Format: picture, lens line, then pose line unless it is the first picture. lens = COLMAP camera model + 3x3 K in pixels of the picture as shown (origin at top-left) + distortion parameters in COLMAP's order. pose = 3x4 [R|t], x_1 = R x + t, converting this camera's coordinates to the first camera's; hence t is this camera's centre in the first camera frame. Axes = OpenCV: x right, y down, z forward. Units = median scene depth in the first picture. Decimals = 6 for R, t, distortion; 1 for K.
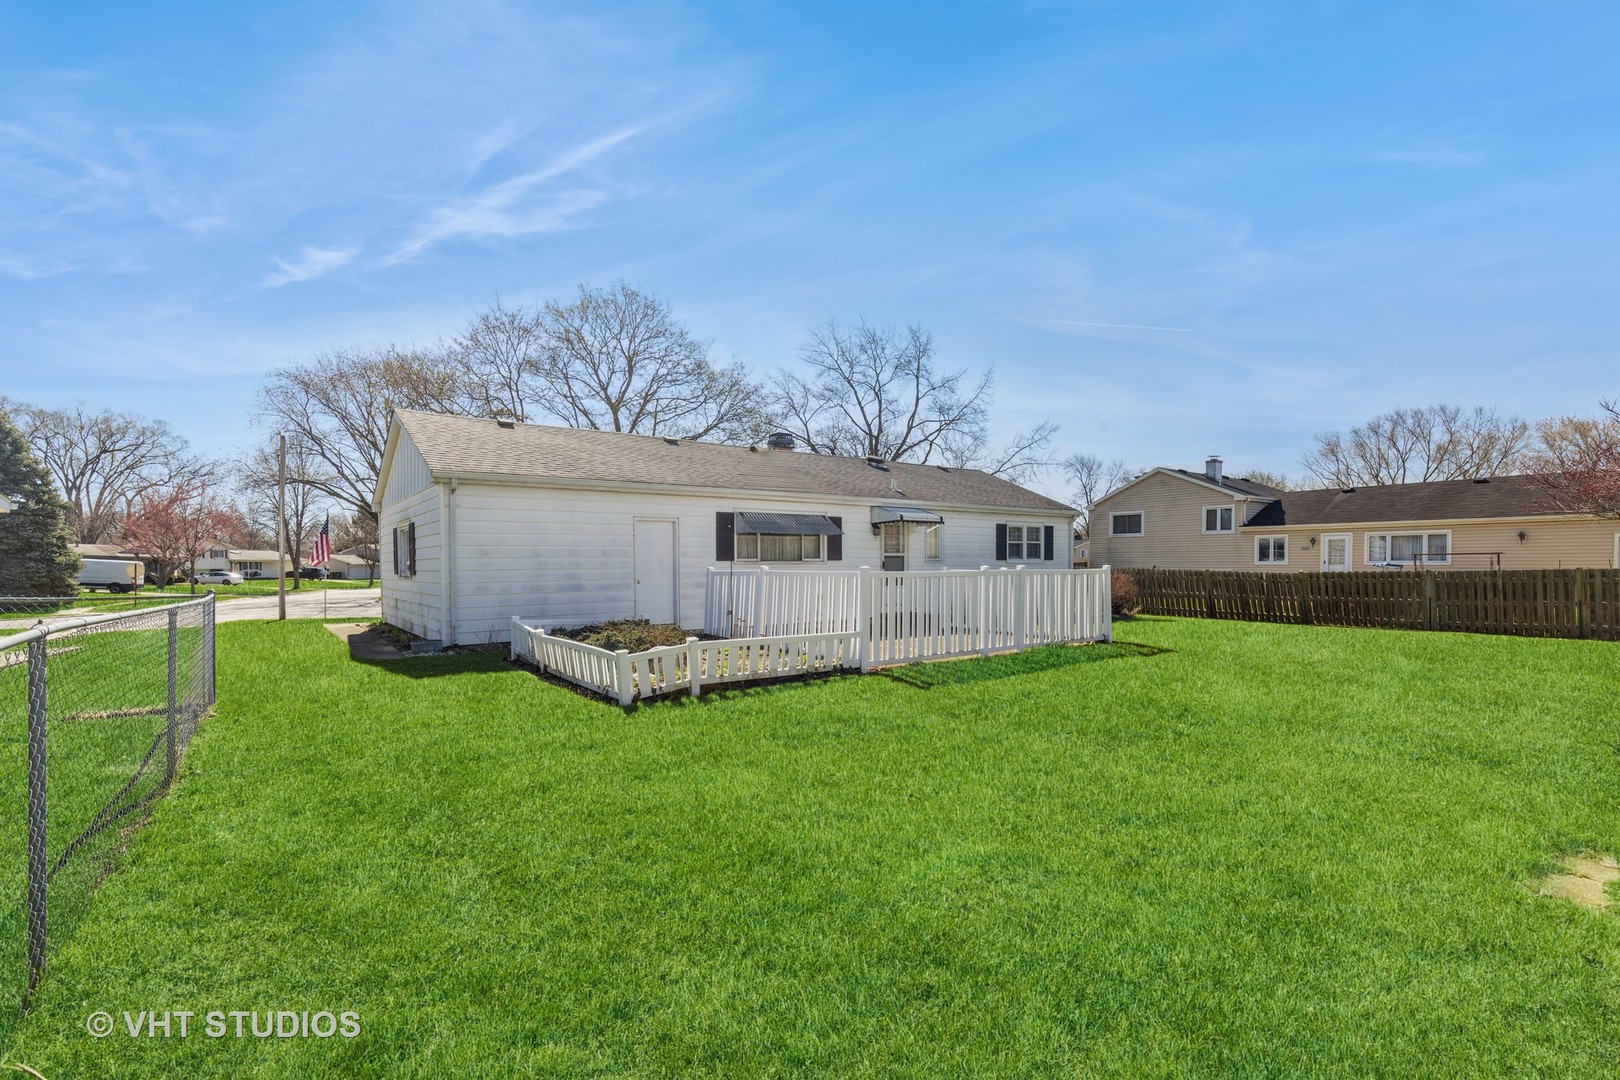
lens RADIAL K [[742.9, 0, 808.0], [0, 742.9, 555.1], [0, 0, 1]] dist [0.017740, -0.000199]
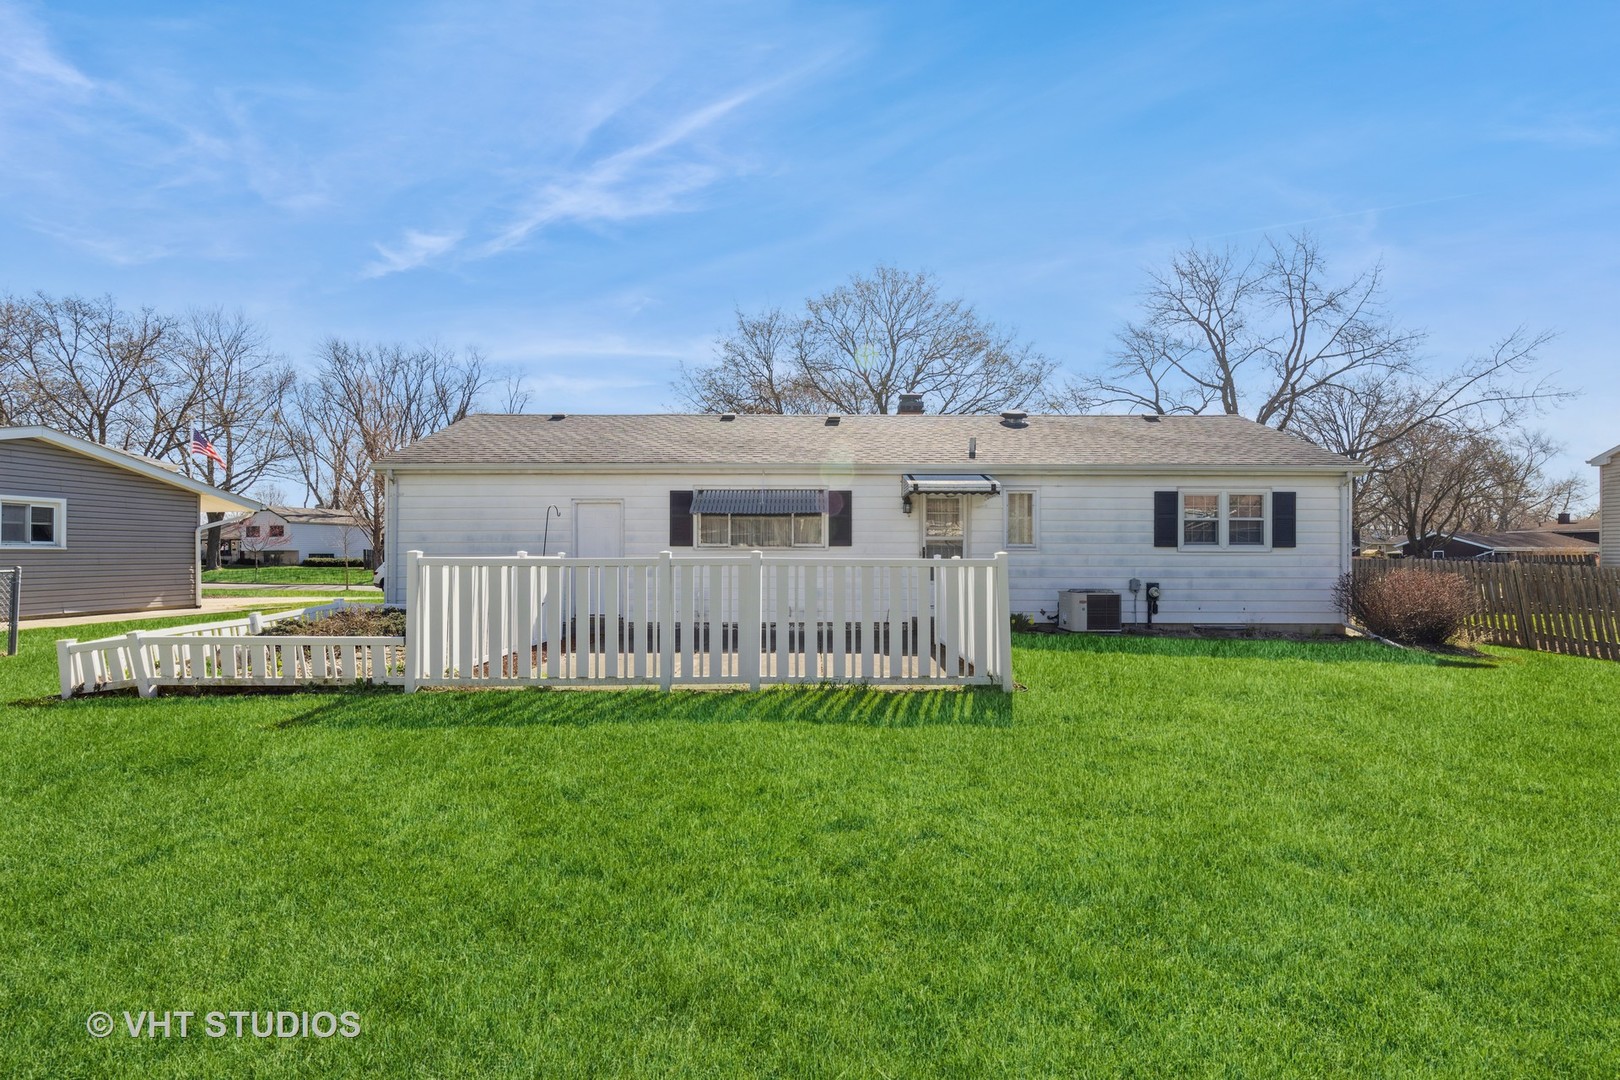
lens RADIAL K [[742.9, 0, 808.0], [0, 742.9, 555.1], [0, 0, 1]] dist [0.017740, -0.000199]
pose [[0.824629, 0.005887, -0.565643, 0.430022], [-0.000196, 0.999949, 0.010121, 0.008430], [0.565673, -0.008235, 0.824588, 0.326710]]
